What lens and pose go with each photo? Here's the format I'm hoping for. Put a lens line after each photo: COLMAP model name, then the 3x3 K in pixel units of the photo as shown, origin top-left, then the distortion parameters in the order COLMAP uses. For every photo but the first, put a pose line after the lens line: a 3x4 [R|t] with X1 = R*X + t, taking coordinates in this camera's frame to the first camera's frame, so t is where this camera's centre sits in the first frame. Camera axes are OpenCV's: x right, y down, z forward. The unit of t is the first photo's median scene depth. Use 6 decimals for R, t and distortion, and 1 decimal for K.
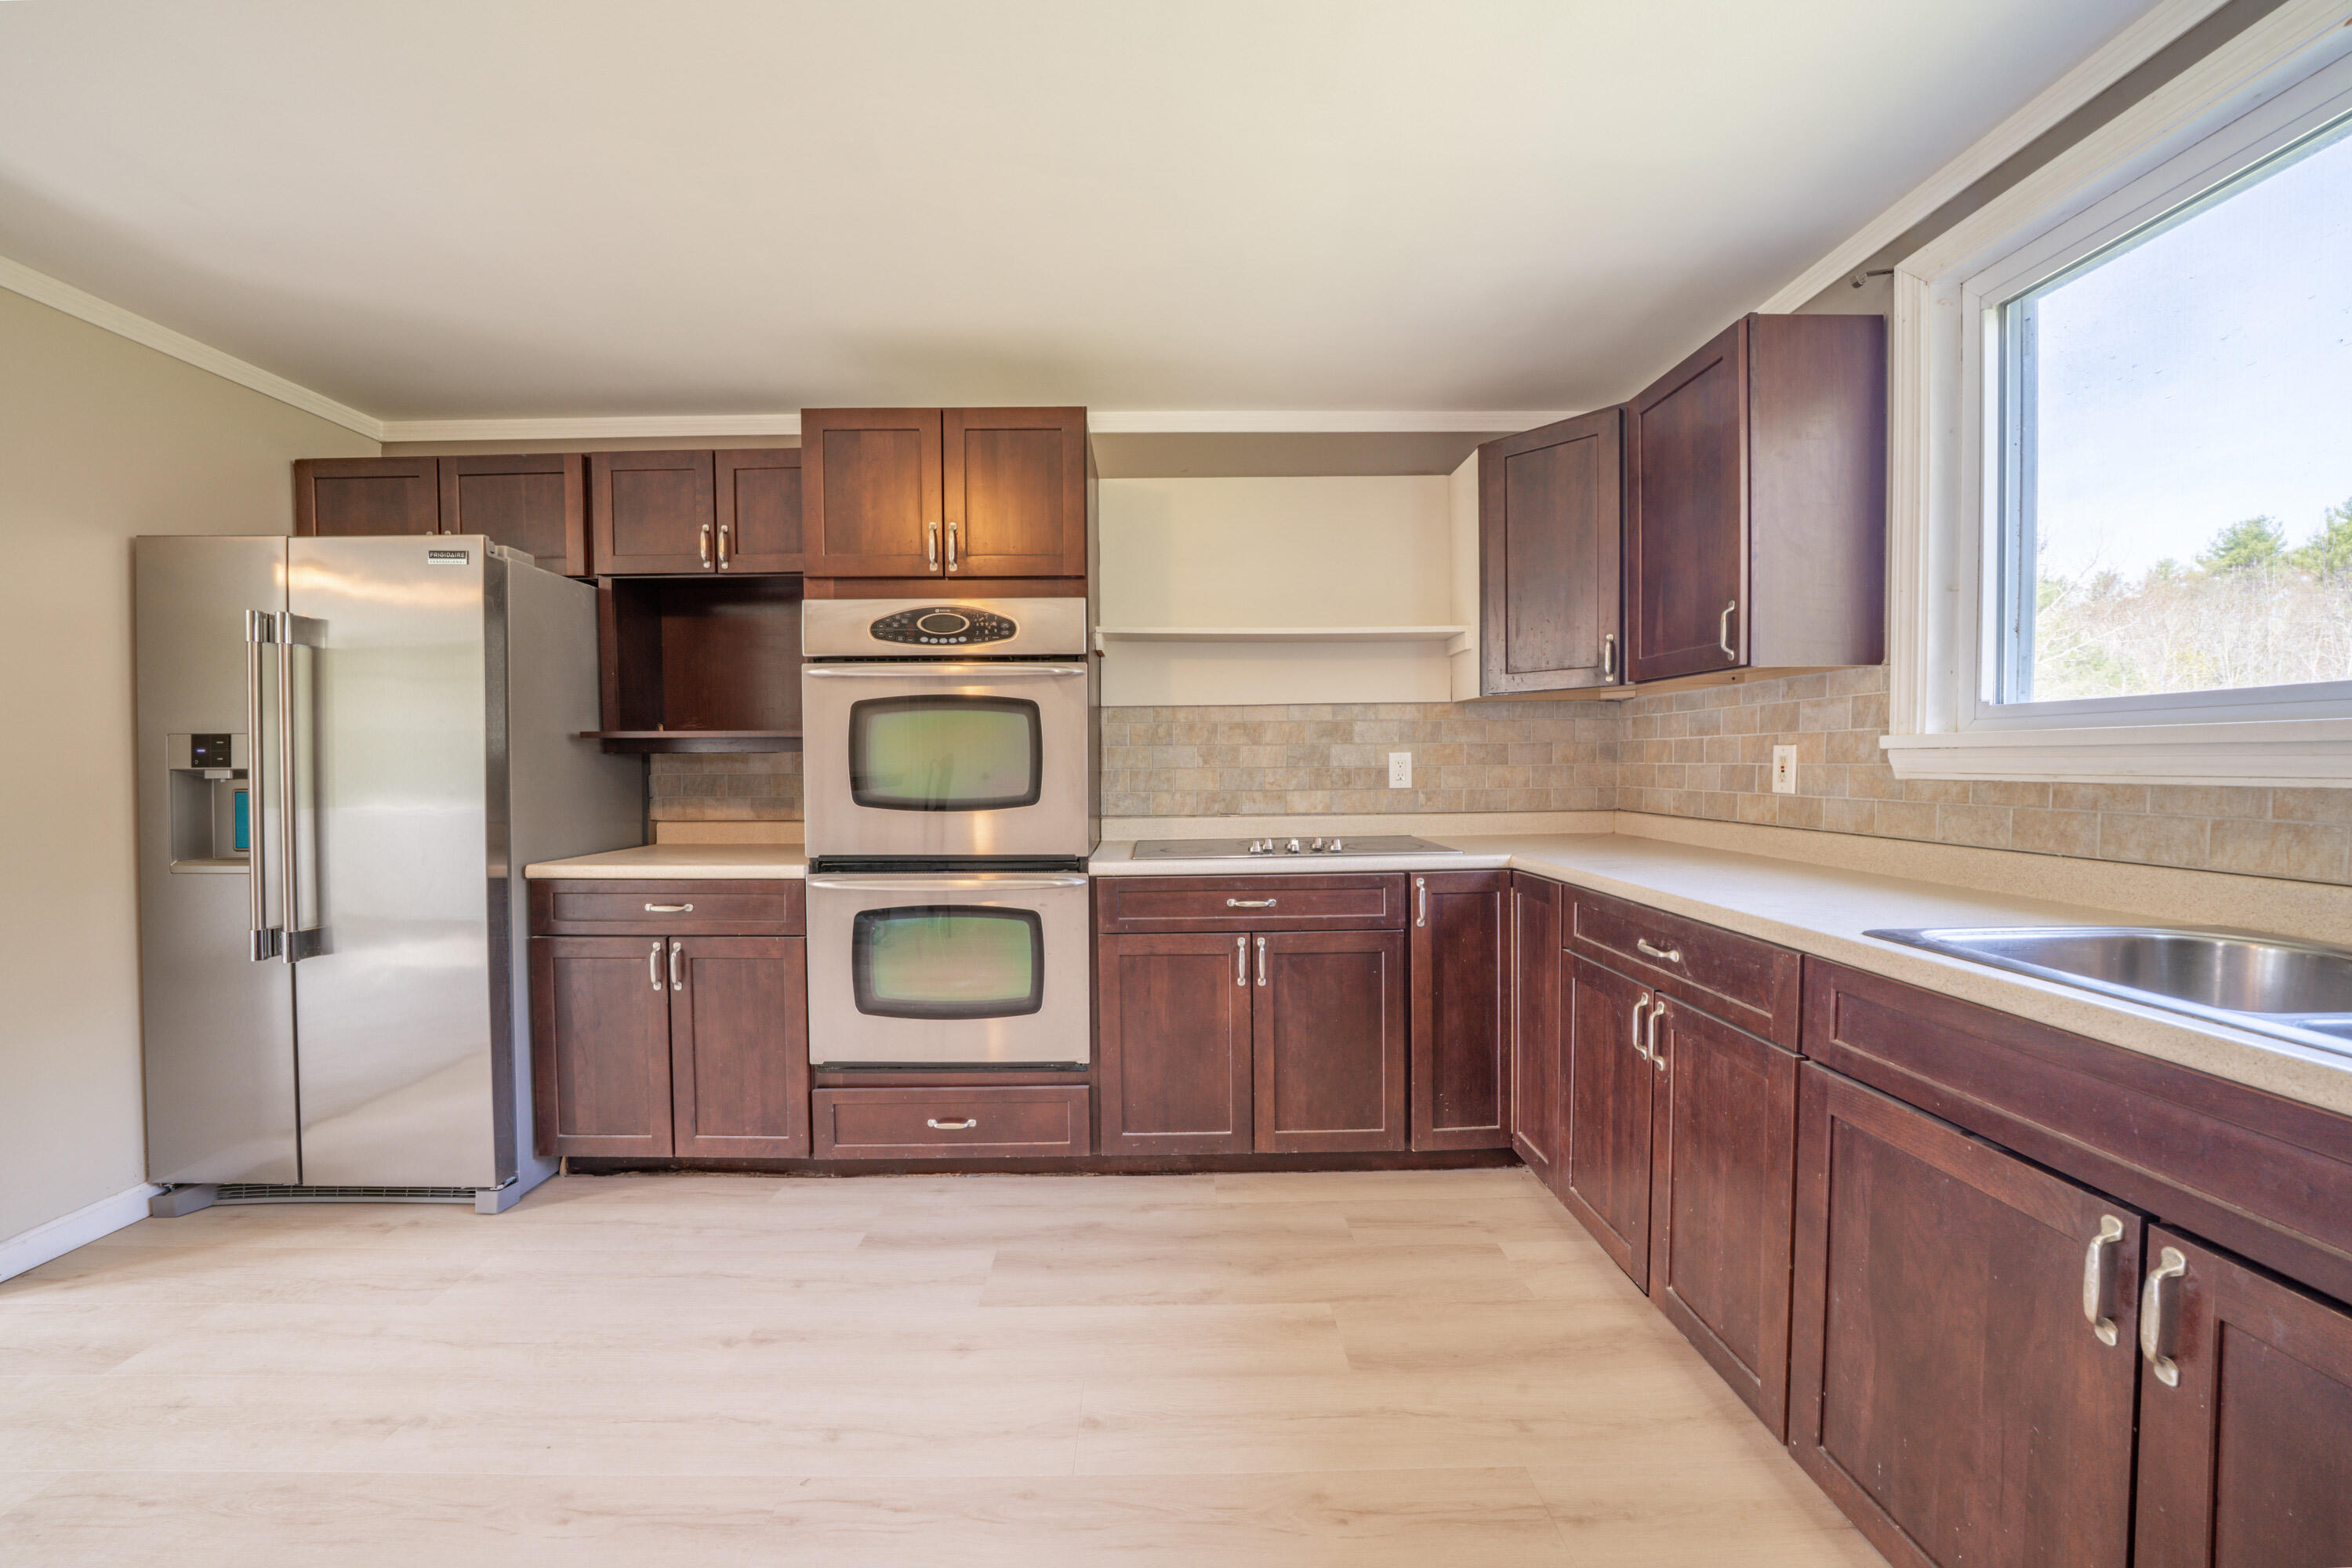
lens RADIAL K [[856.6, 0, 1169.0], [0, 856.6, 781.6], [0, 0, 1]] dist [-0.020747, 0.000206]
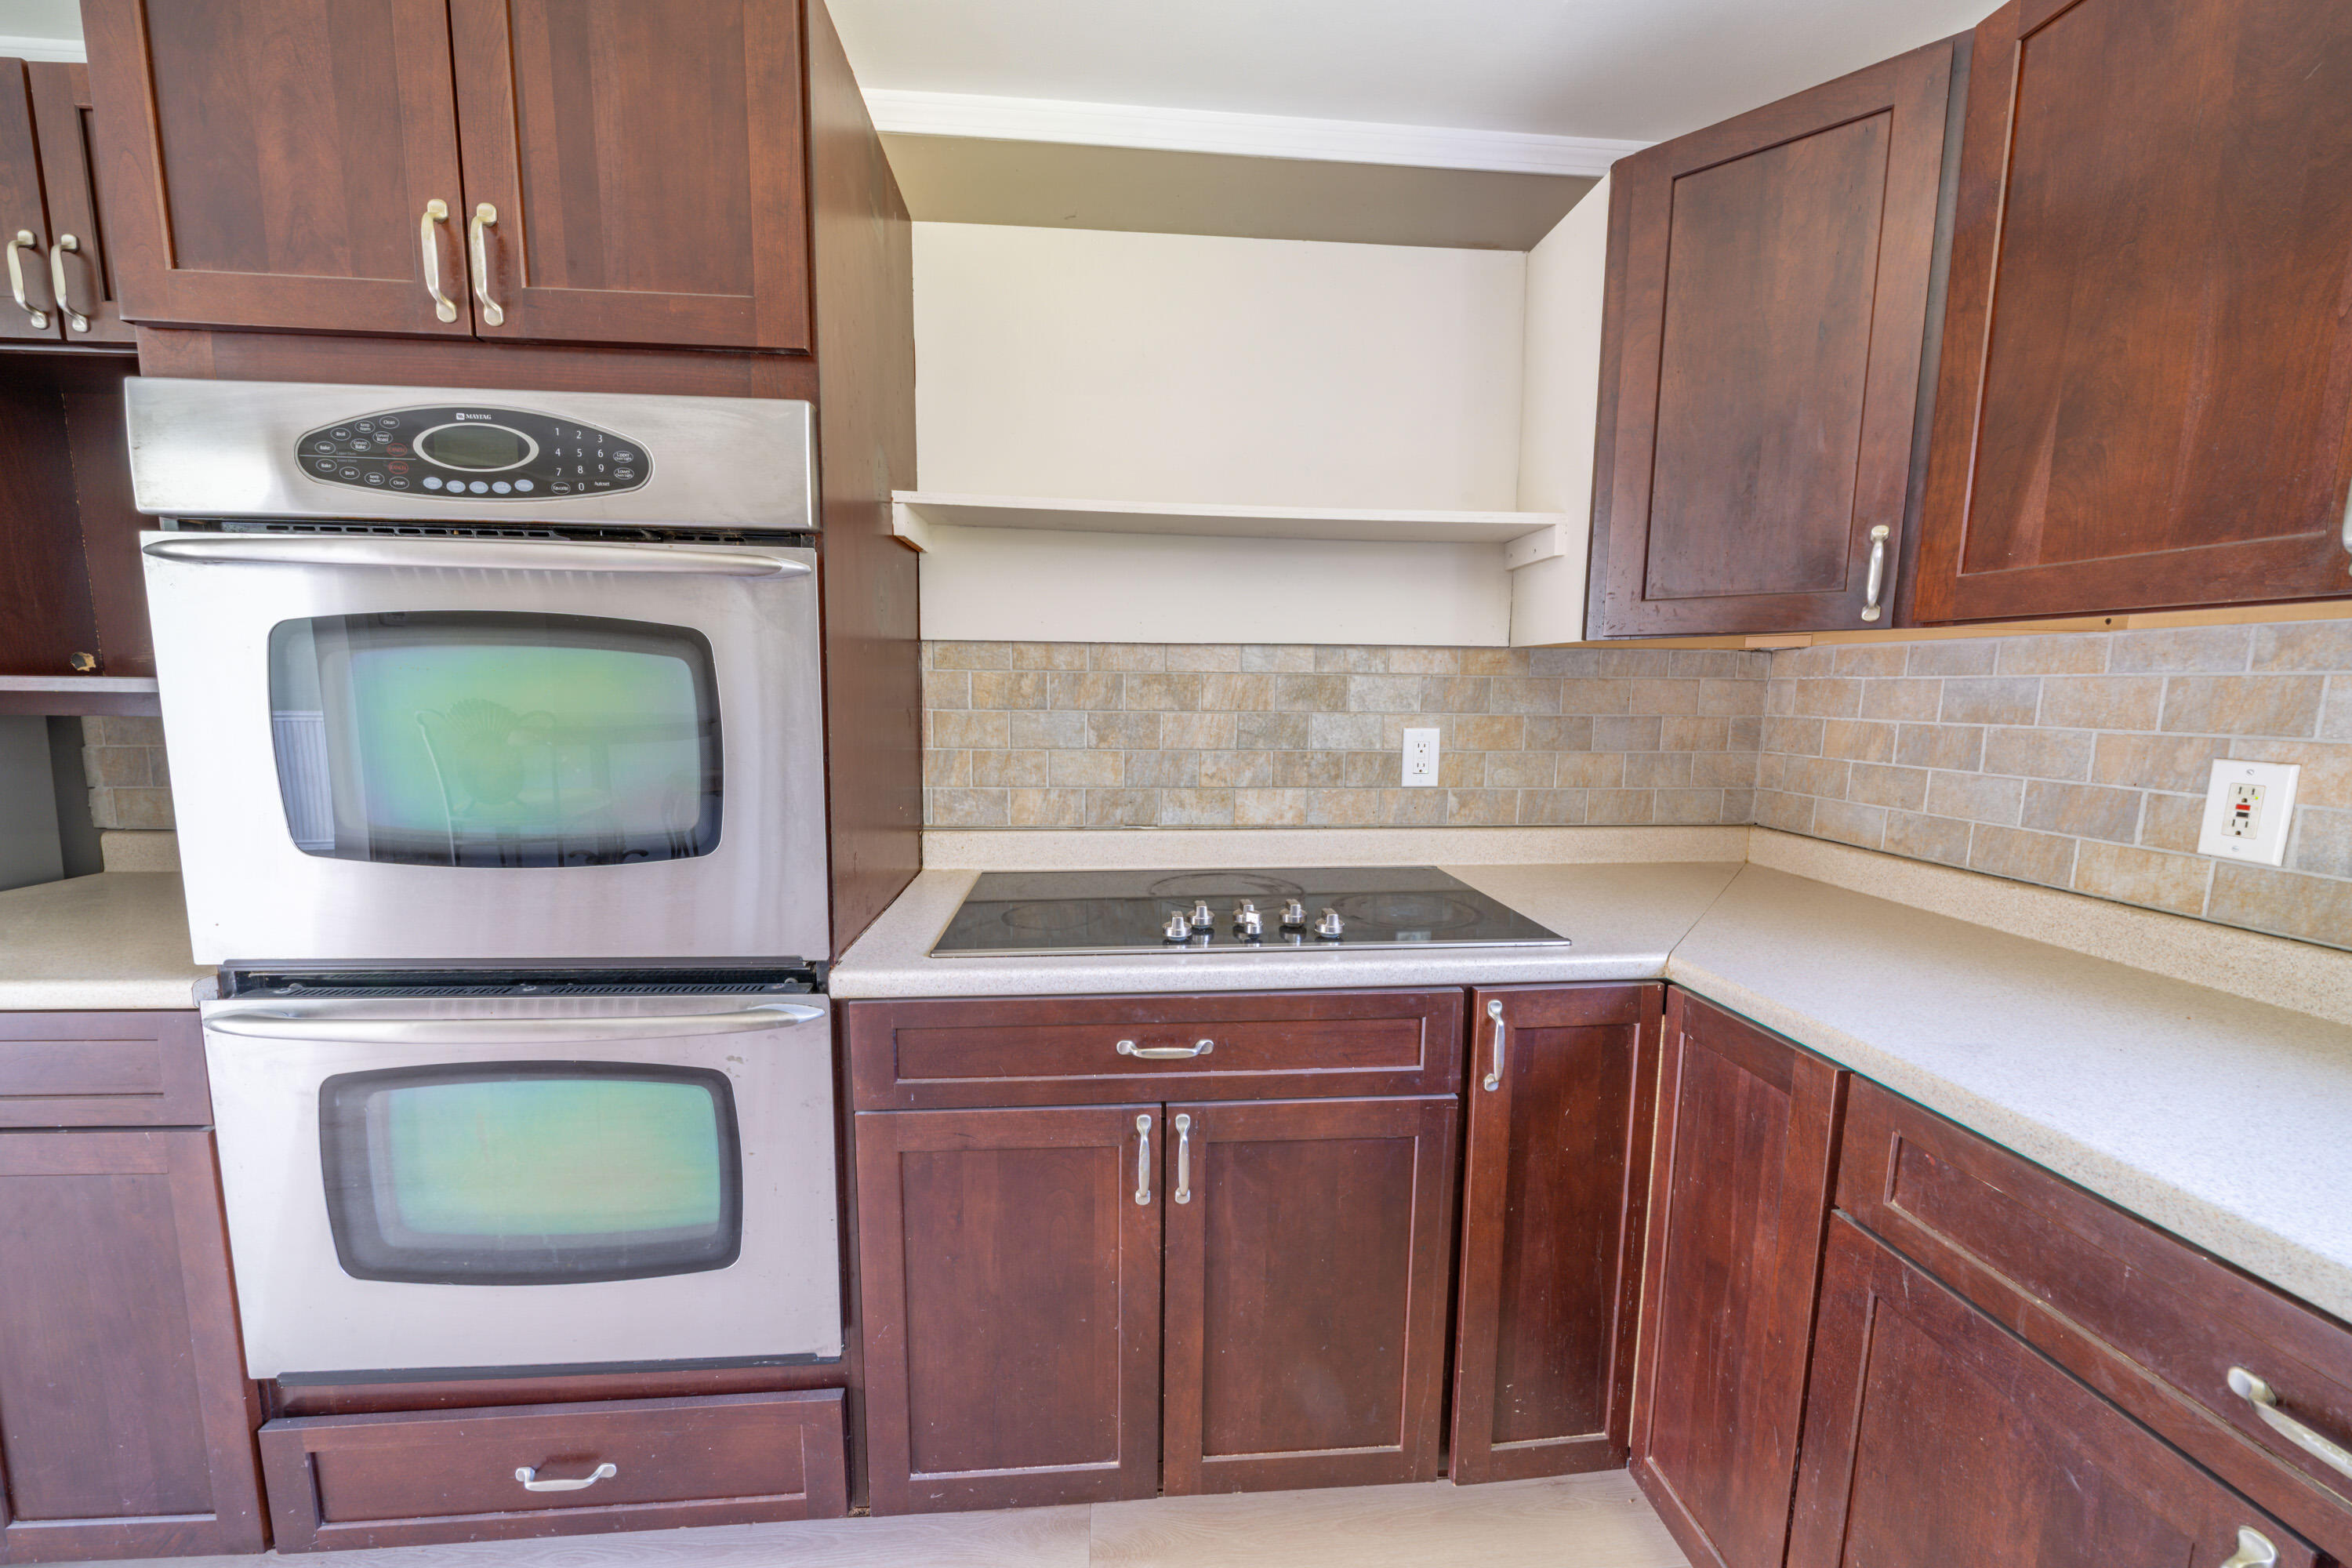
lens RADIAL K [[843.0, 0, 1170.3], [0, 843.0, 781.6], [0, 0, 1]] dist [-0.004207, -0.000205]
pose [[0.997343, 0.013287, 0.071633, 0.061622], [-0.019620, 0.995888, 0.088437, -0.057915], [-0.070163, -0.089608, 0.993503, 0.521372]]
